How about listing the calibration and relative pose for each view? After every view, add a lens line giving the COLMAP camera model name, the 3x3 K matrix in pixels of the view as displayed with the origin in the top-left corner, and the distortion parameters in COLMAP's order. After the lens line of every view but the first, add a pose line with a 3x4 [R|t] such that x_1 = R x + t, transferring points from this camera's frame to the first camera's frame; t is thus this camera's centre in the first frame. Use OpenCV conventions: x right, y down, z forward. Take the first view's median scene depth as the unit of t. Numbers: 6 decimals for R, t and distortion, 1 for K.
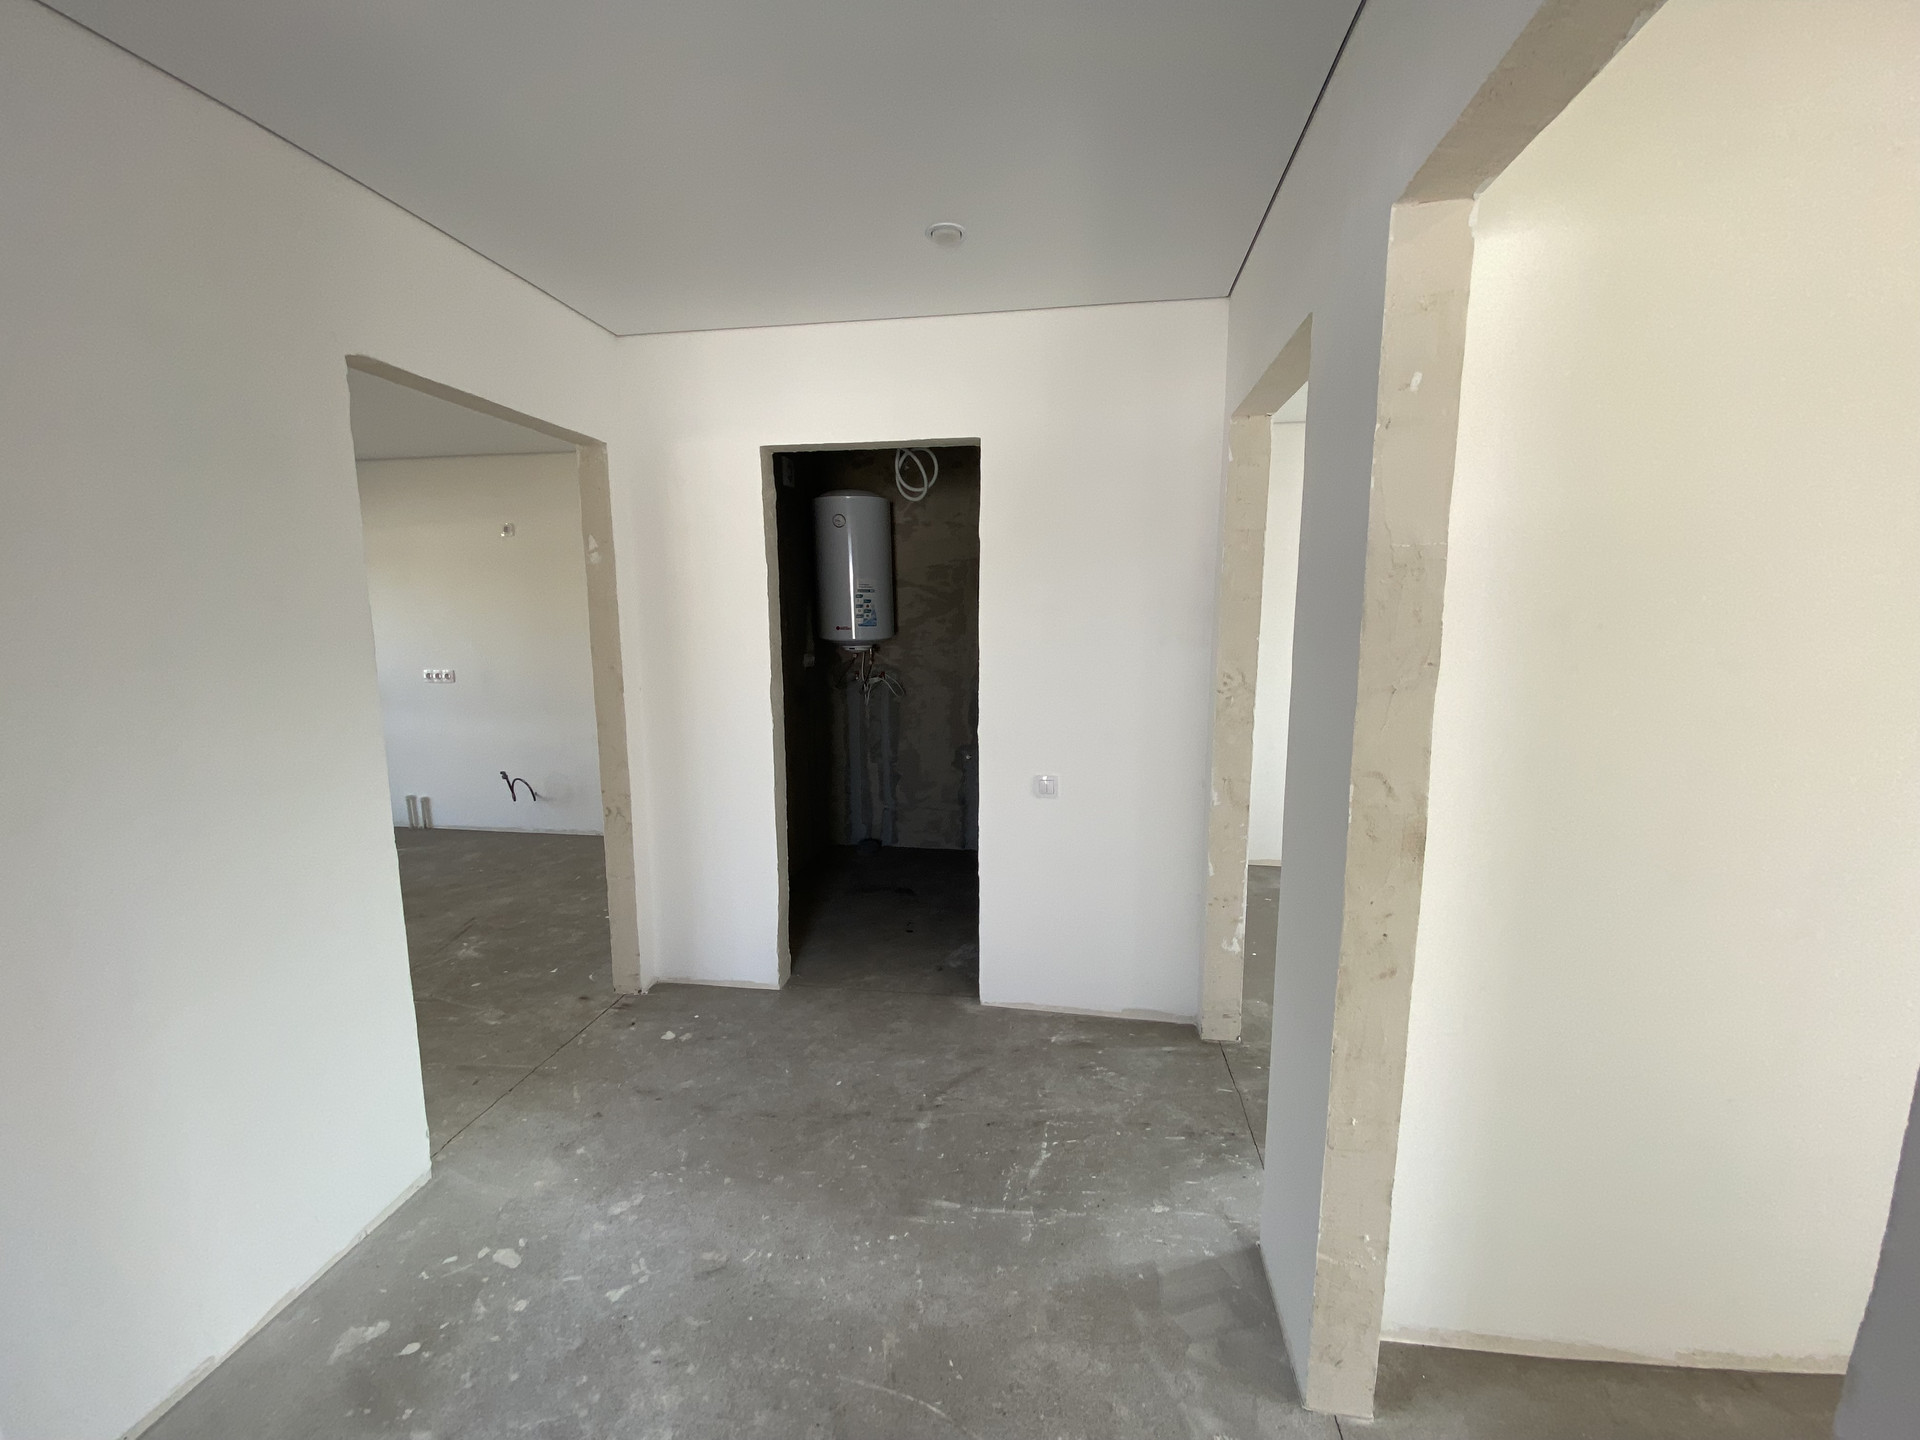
lens RADIAL K [[773.0, 0, 950.9], [0, 773.0, 724.0], [0, 0, 1]] dist [0.013051, -0.015807]
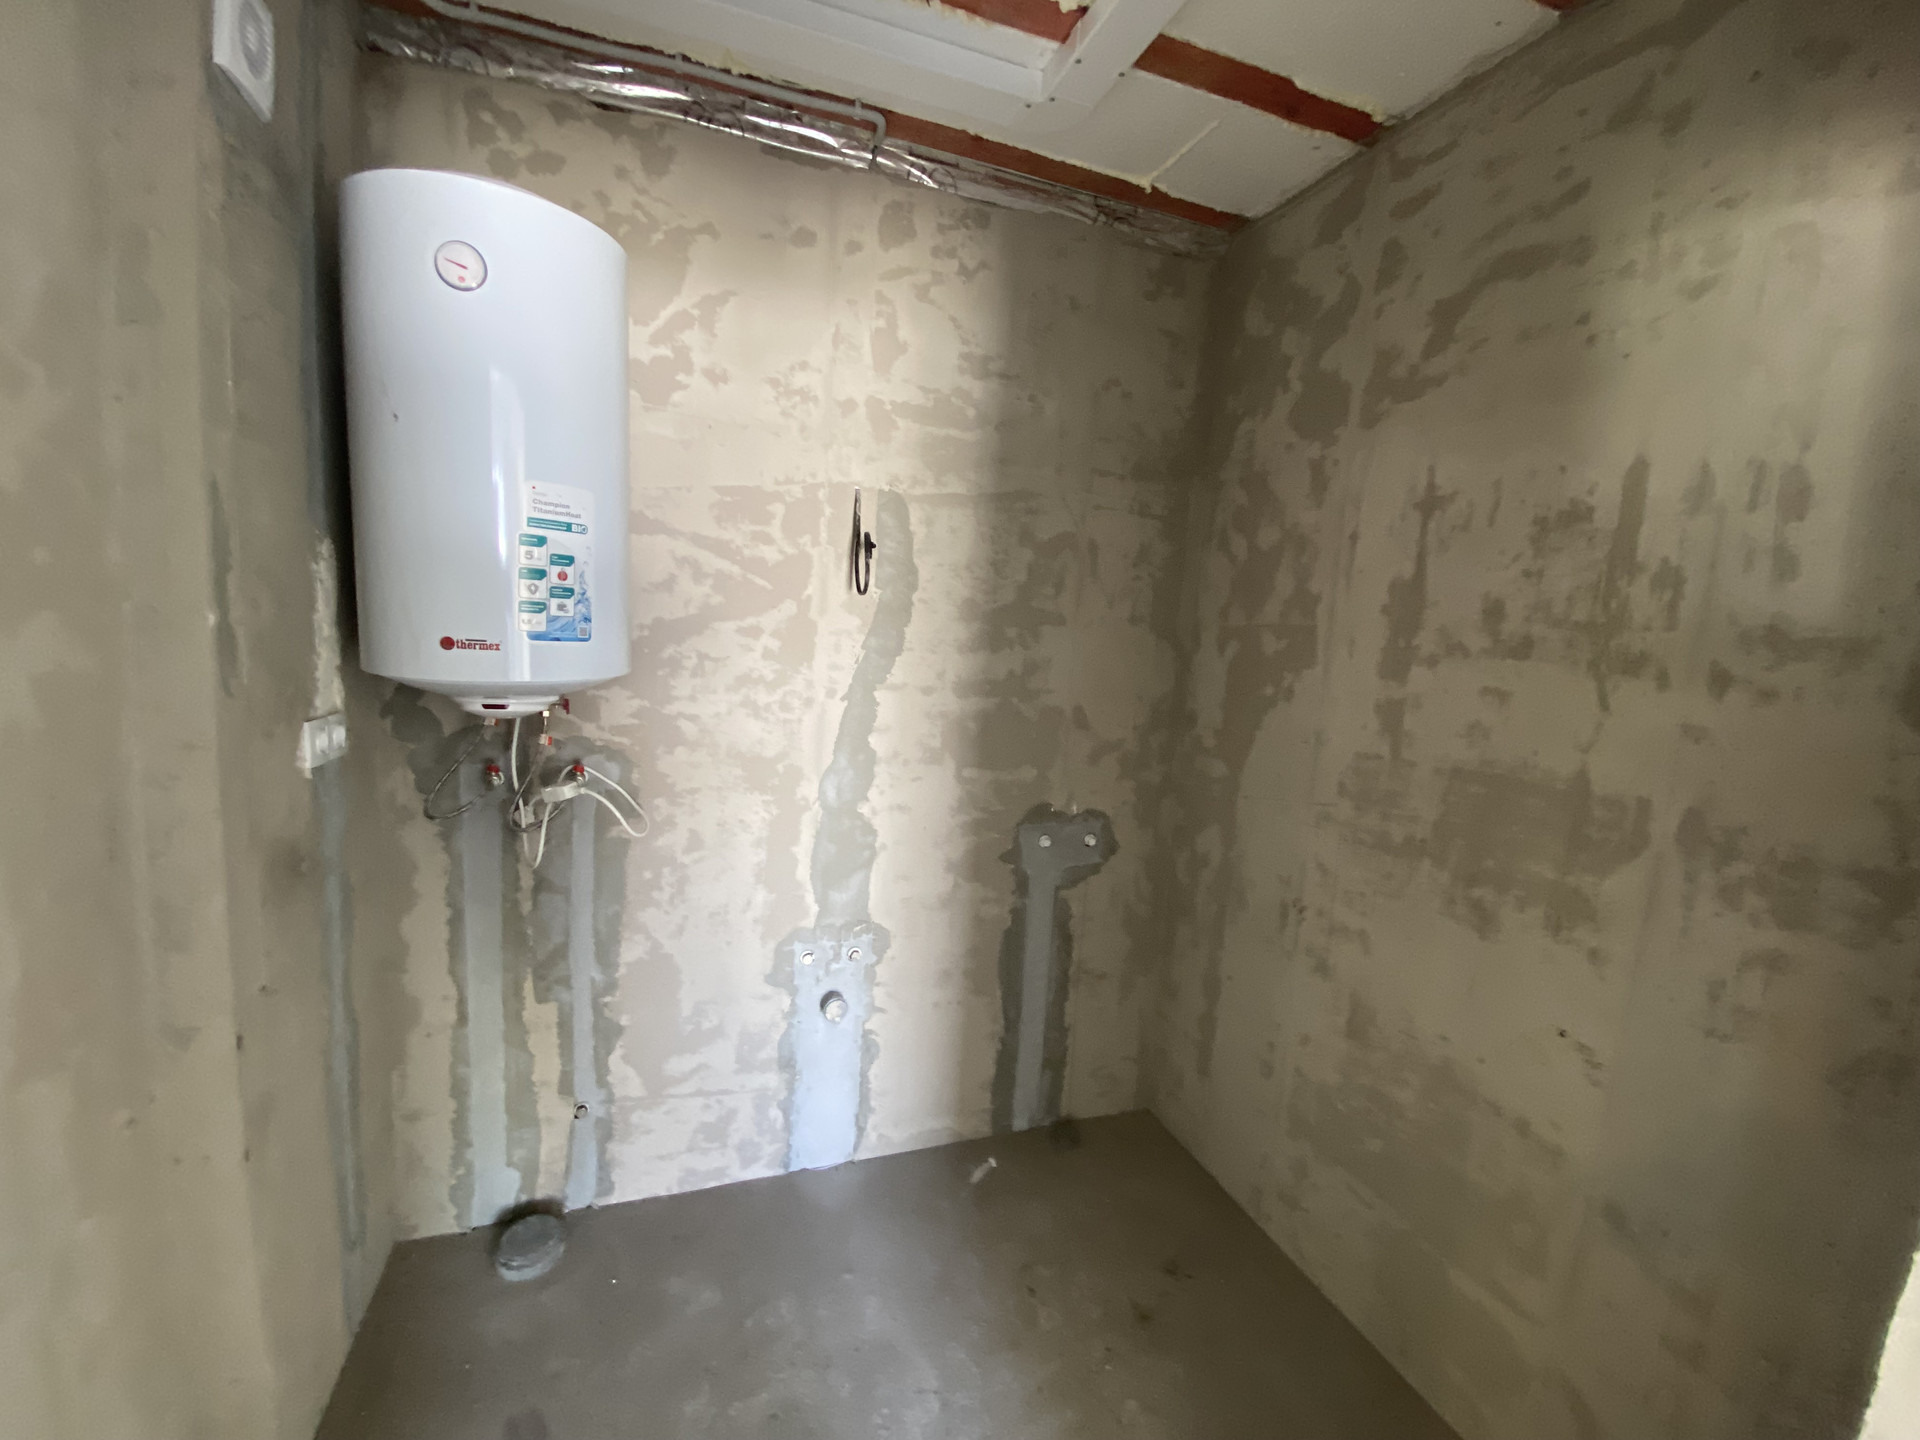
lens RADIAL K [[773.0, 0, 954.6], [0, 773.0, 719.8], [0, 0, 1]] dist [0.013051, -0.015807]
pose [[0.875486, -0.005261, 0.483214, -0.188631], [0.011956, 0.999870, -0.010775, -0.141255], [-0.483095, 0.015211, 0.875436, 1.027008]]
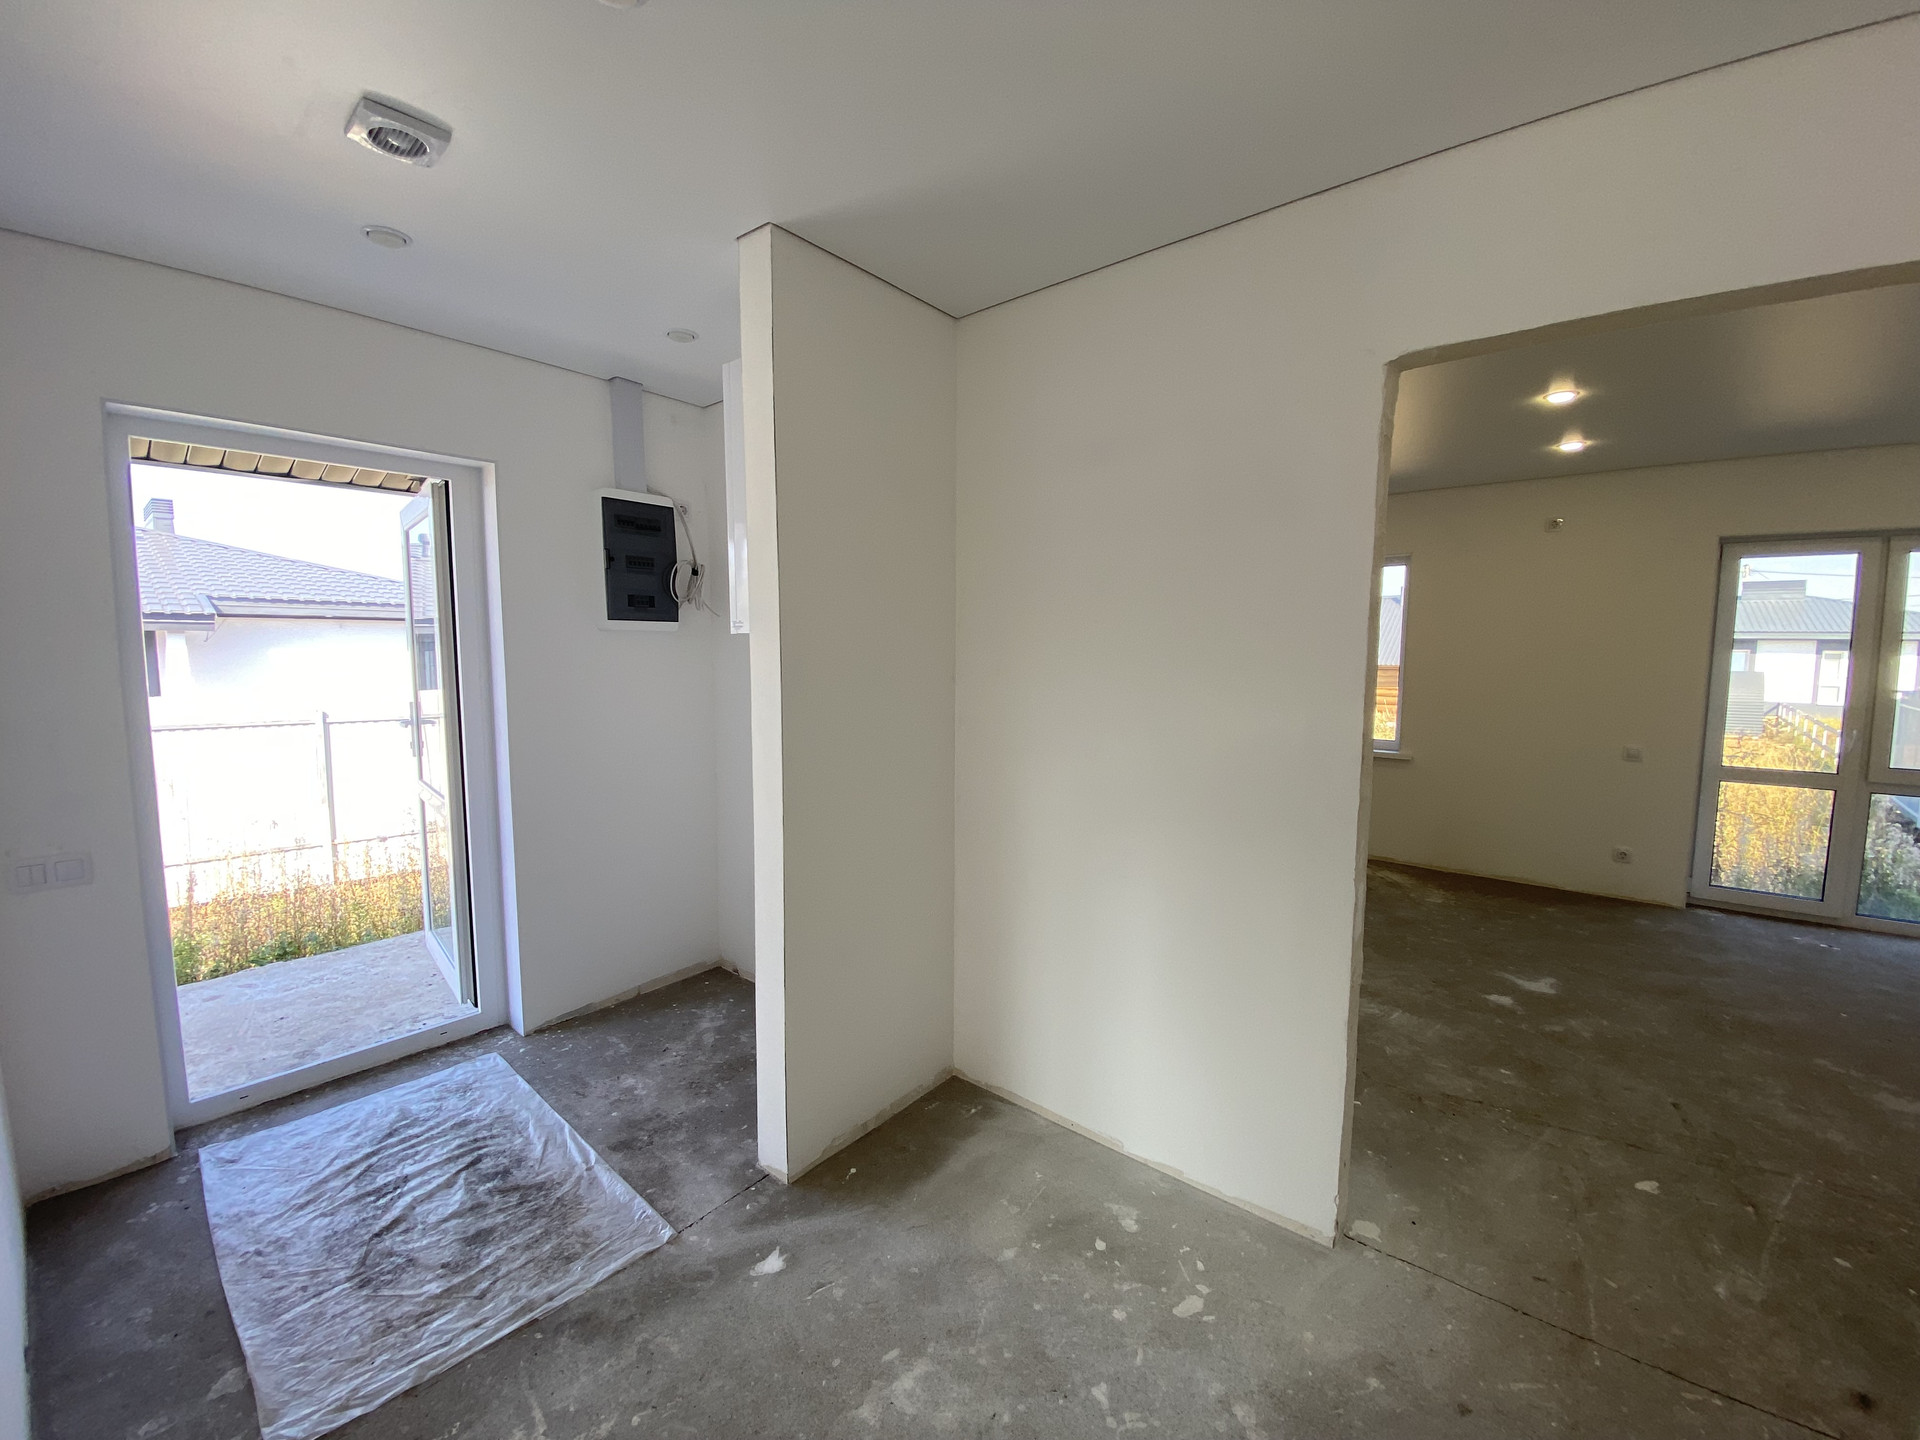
lens RADIAL K [[773.0, 0, 957.6], [0, 773.0, 720.5], [0, 0, 1]] dist [0.013051, -0.015807]
pose [[-0.510463, 0.080541, -0.856120, 0.223112], [-0.126952, 0.977635, 0.167668, -0.094226], [0.850477, 0.194275, -0.488821, 0.728784]]
